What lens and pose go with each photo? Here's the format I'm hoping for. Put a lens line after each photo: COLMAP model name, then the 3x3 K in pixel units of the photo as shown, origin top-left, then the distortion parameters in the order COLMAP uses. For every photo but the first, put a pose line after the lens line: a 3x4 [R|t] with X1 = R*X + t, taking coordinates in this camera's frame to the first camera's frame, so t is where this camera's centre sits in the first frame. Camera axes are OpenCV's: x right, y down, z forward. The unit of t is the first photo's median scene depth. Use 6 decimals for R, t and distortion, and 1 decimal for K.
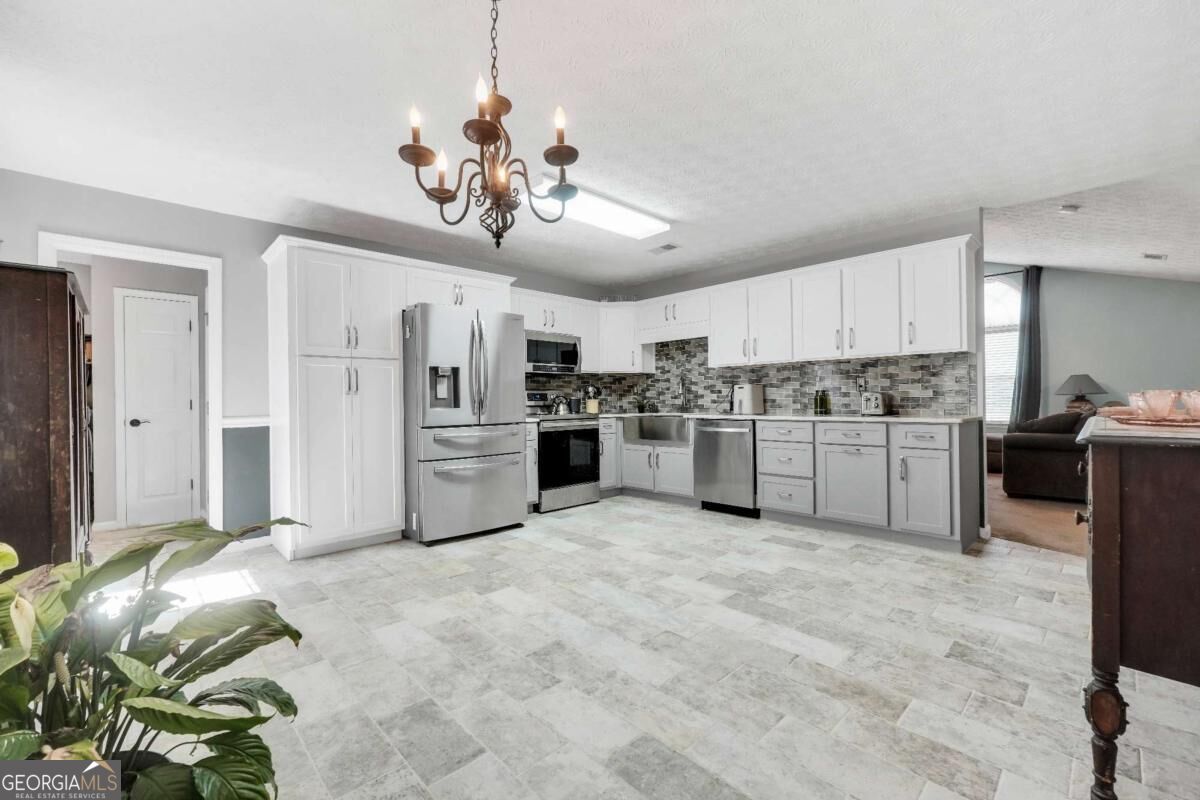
lens RADIAL K [[499.7, 0, 590.2], [0, 499.7, 399.5], [0, 0, 1]] dist [-0.023238, 0.007637]
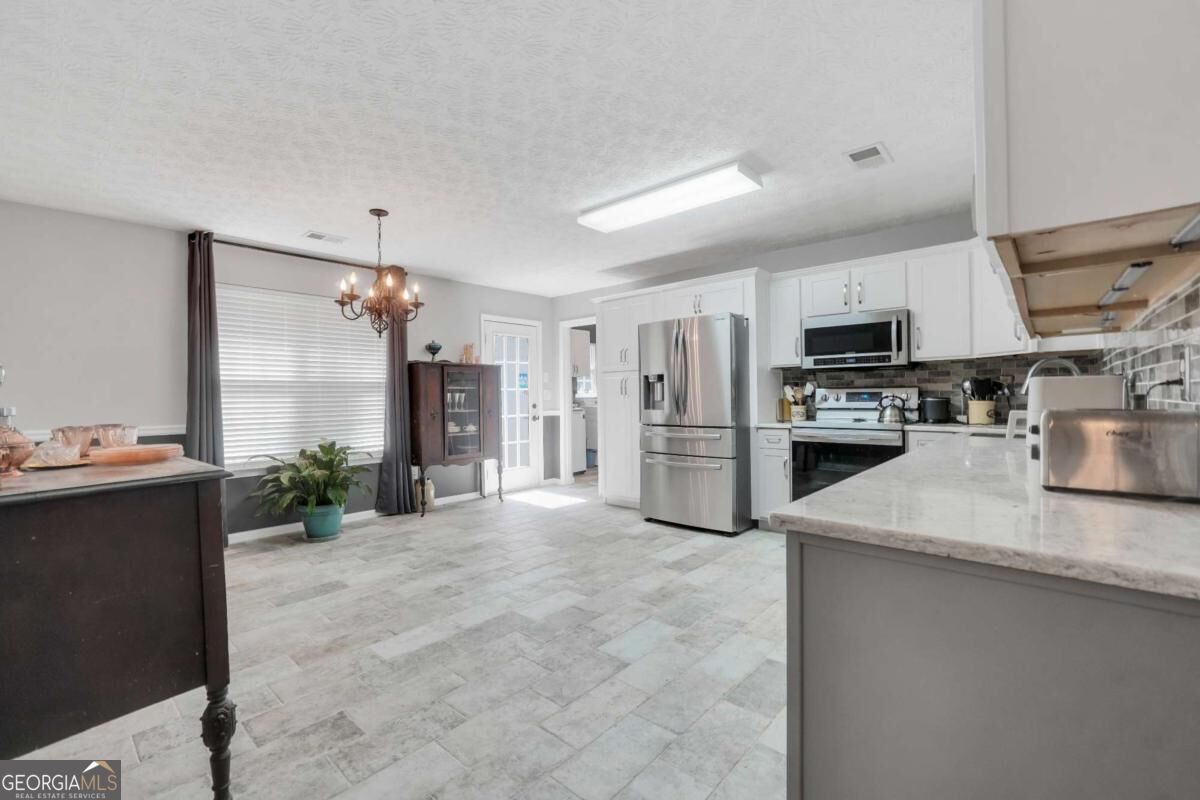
lens RADIAL K [[512.3, 0, 596.4], [0, 512.3, 389.0], [0, 0, 1]] dist [-0.020770, 0.007956]
pose [[0.094897, -0.000138, -0.995487, 0.902411], [0.011705, 0.999931, 0.000977, -0.033027], [0.995418, -0.011745, 0.094892, 0.740507]]
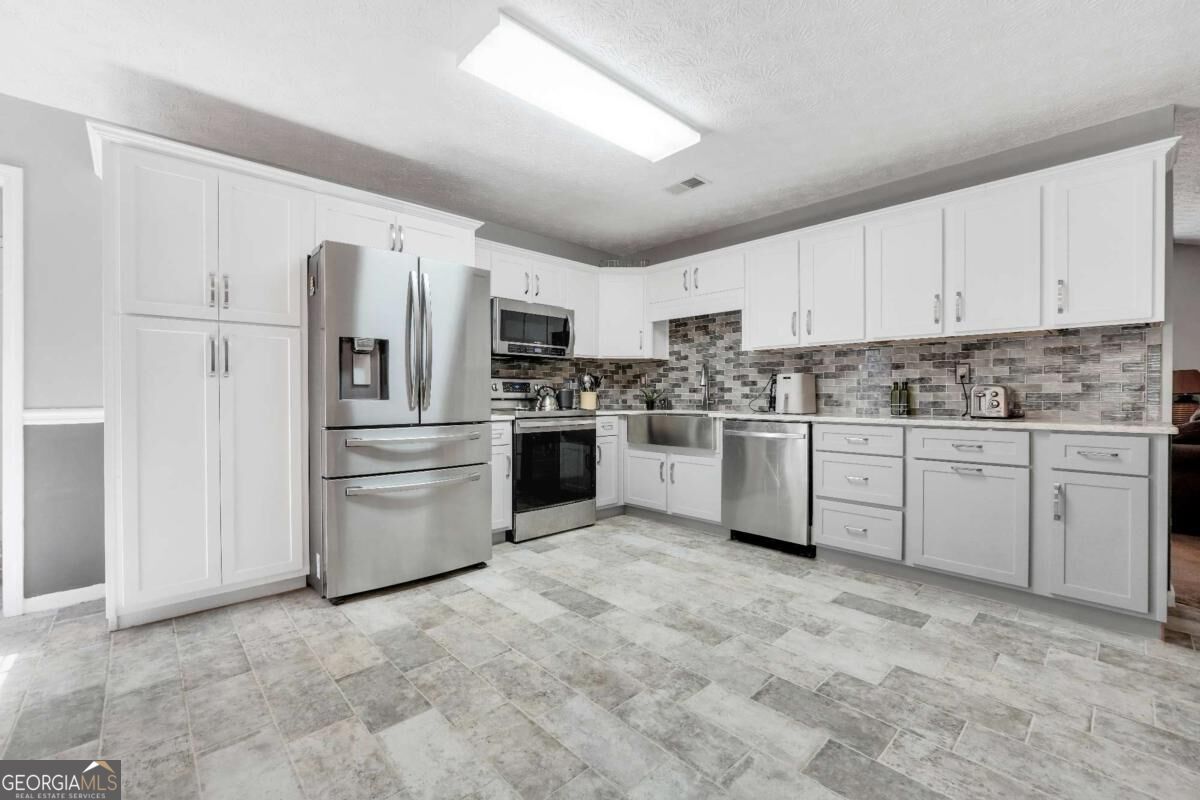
lens RADIAL K [[499.7, 0, 590.2], [0, 499.7, 399.5], [0, 0, 1]] dist [-0.023238, 0.007637]
pose [[0.999892, 0.013073, -0.006720, 0.018673], [-0.013003, 0.999863, 0.010273, 0.006126], [0.006853, -0.010185, 0.999925, 0.325552]]
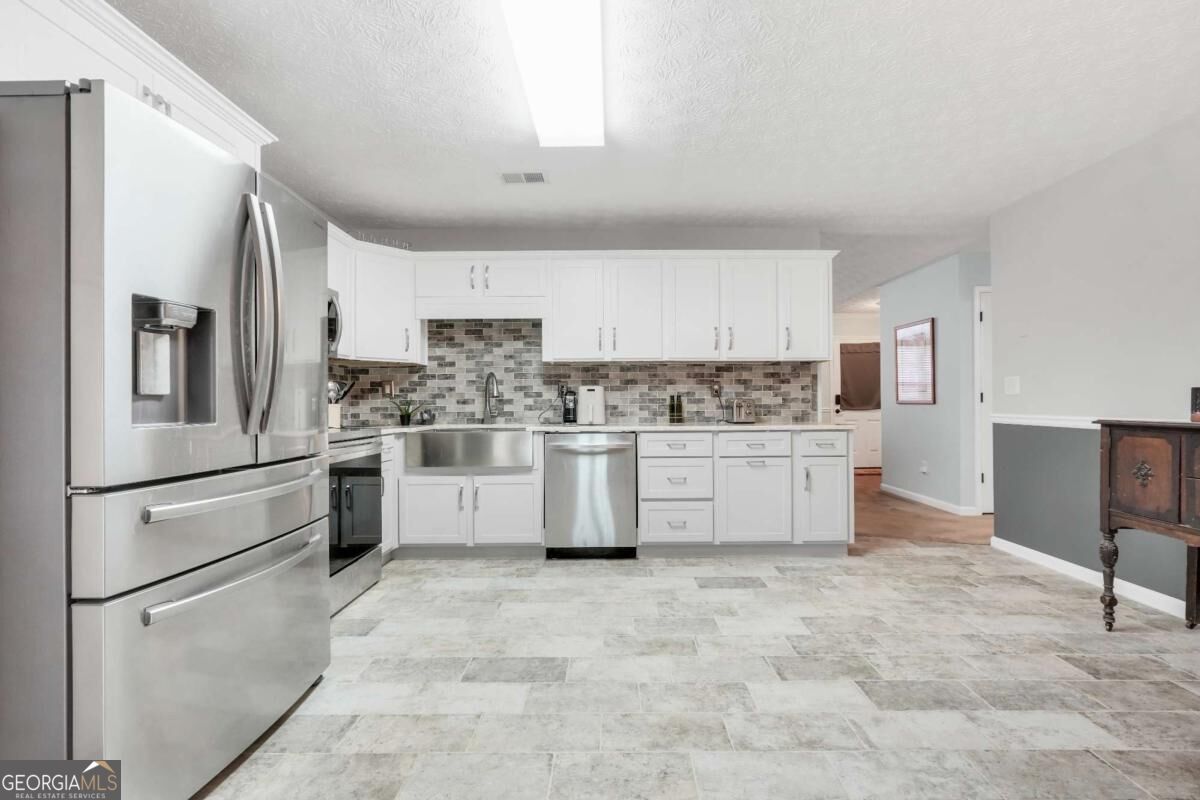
lens RADIAL K [[528.5, 0, 612.2], [0, 528.5, 401.6], [0, 0, 1]] dist [-0.025840, 0.009956]
pose [[0.679461, 0.012572, 0.733604, -0.345990], [-0.005031, 0.999910, -0.012476, 0.005099], [-0.733695, 0.004786, 0.679462, 0.537804]]
